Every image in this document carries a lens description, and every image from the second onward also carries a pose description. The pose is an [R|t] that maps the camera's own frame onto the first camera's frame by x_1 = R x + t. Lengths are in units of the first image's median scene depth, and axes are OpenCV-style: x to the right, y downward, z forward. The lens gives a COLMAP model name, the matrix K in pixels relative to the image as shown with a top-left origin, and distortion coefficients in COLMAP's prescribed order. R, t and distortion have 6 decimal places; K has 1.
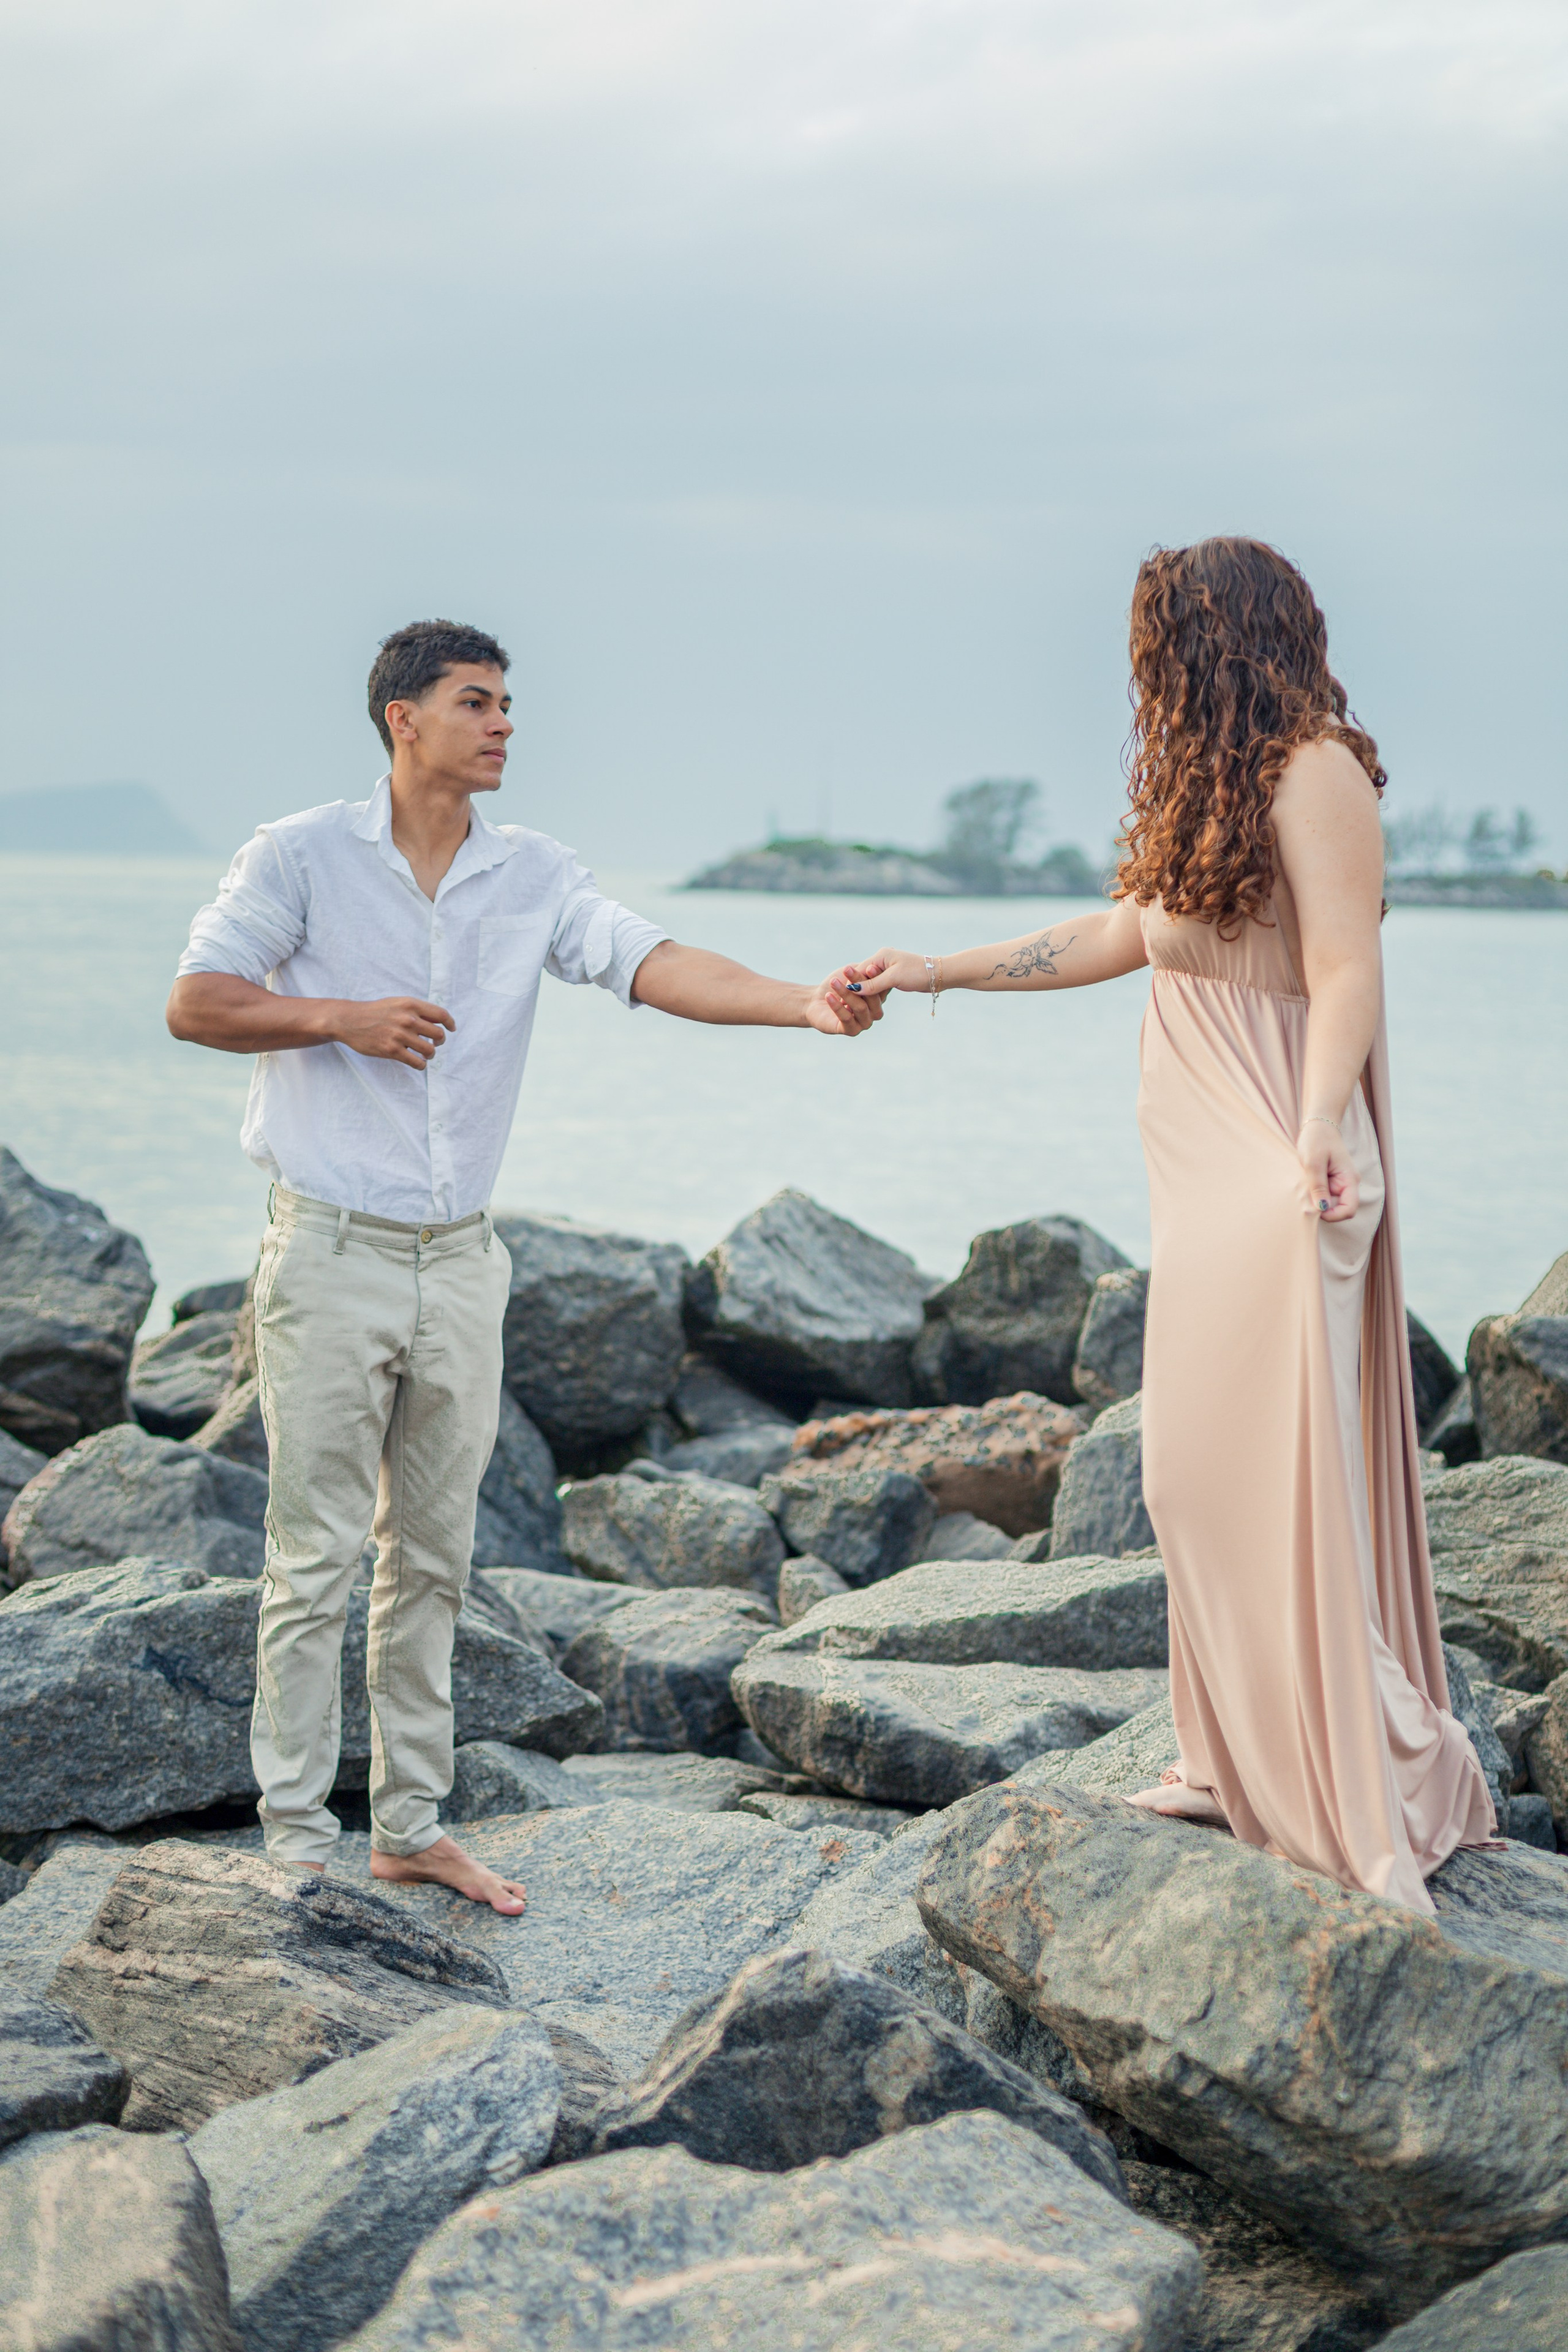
lens RADIAL K [[3505.1, 0, 784.0], [0, 3505.1, 1176.0], [0, 0, 1]] dist [0.045570, -0.417361]
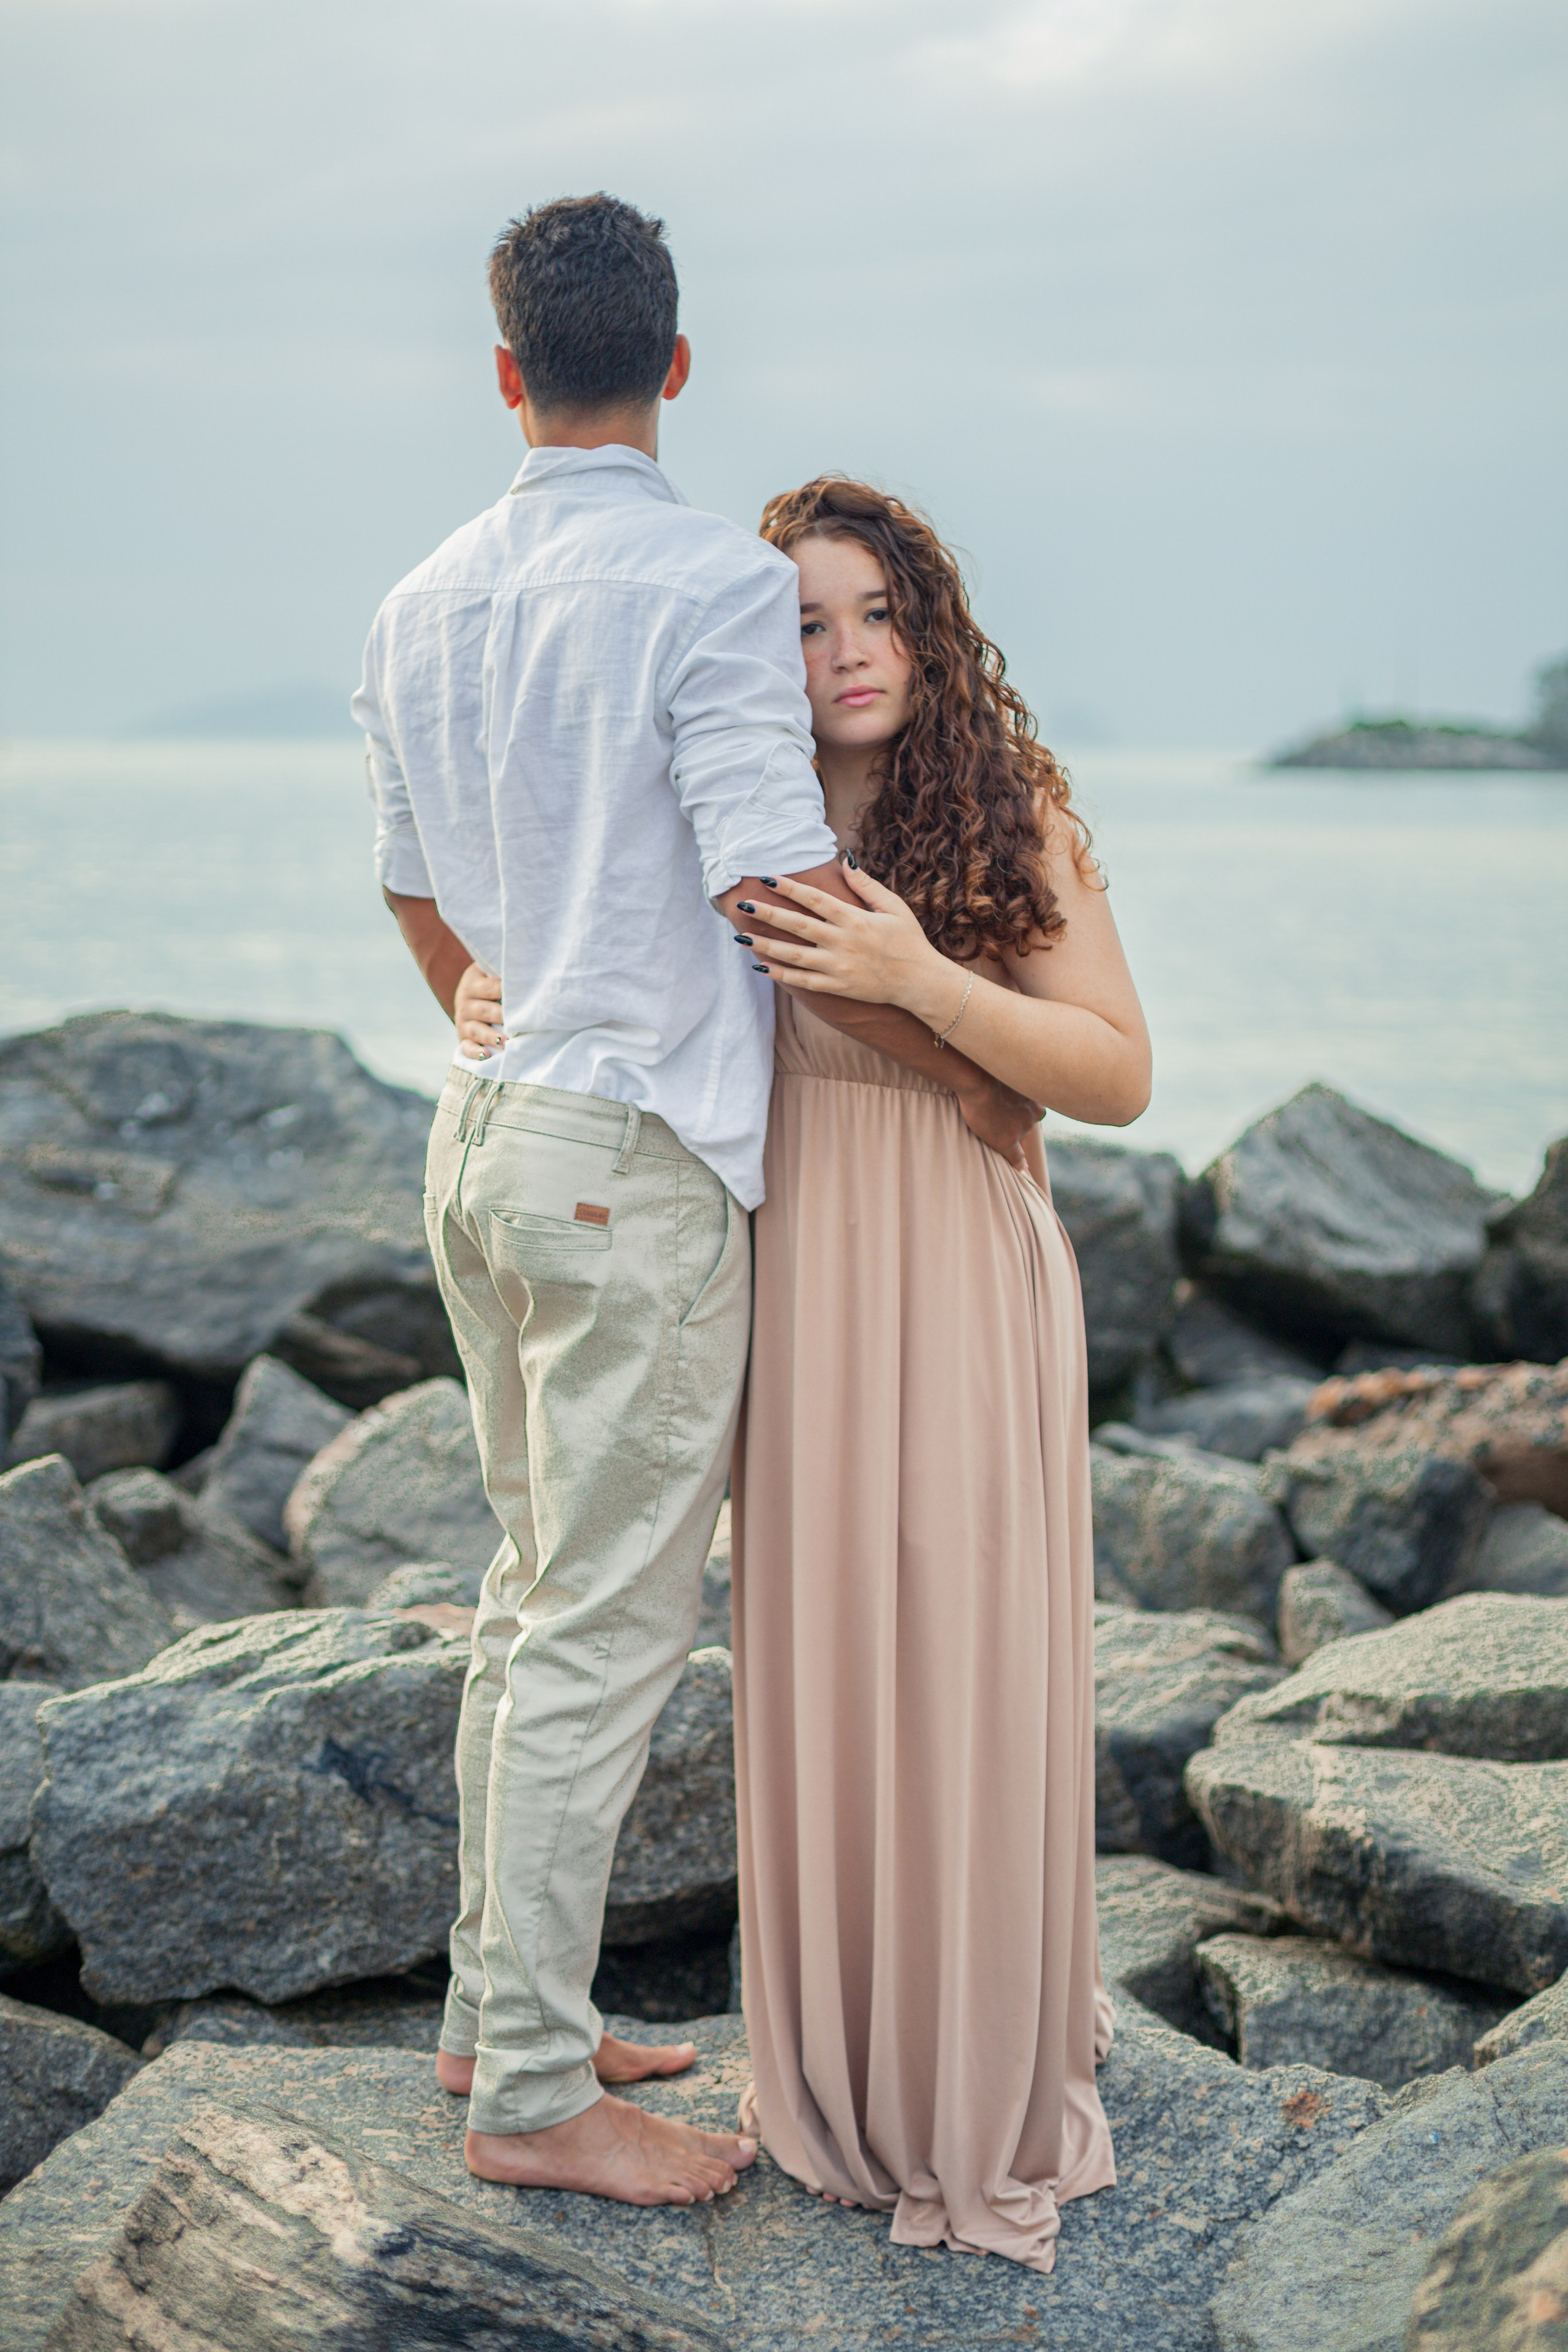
lens RADIAL K [[3505.1, 0, 784.0], [0, 3505.1, 1176.0], [0, 0, 1]] dist [0.045570, -0.417361]
pose [[0.986565, 0.005668, -0.163272, 0.020655], [-0.000440, 0.999487, 0.032040, -0.000603], [0.163370, -0.031537, 0.986061, 0.300353]]
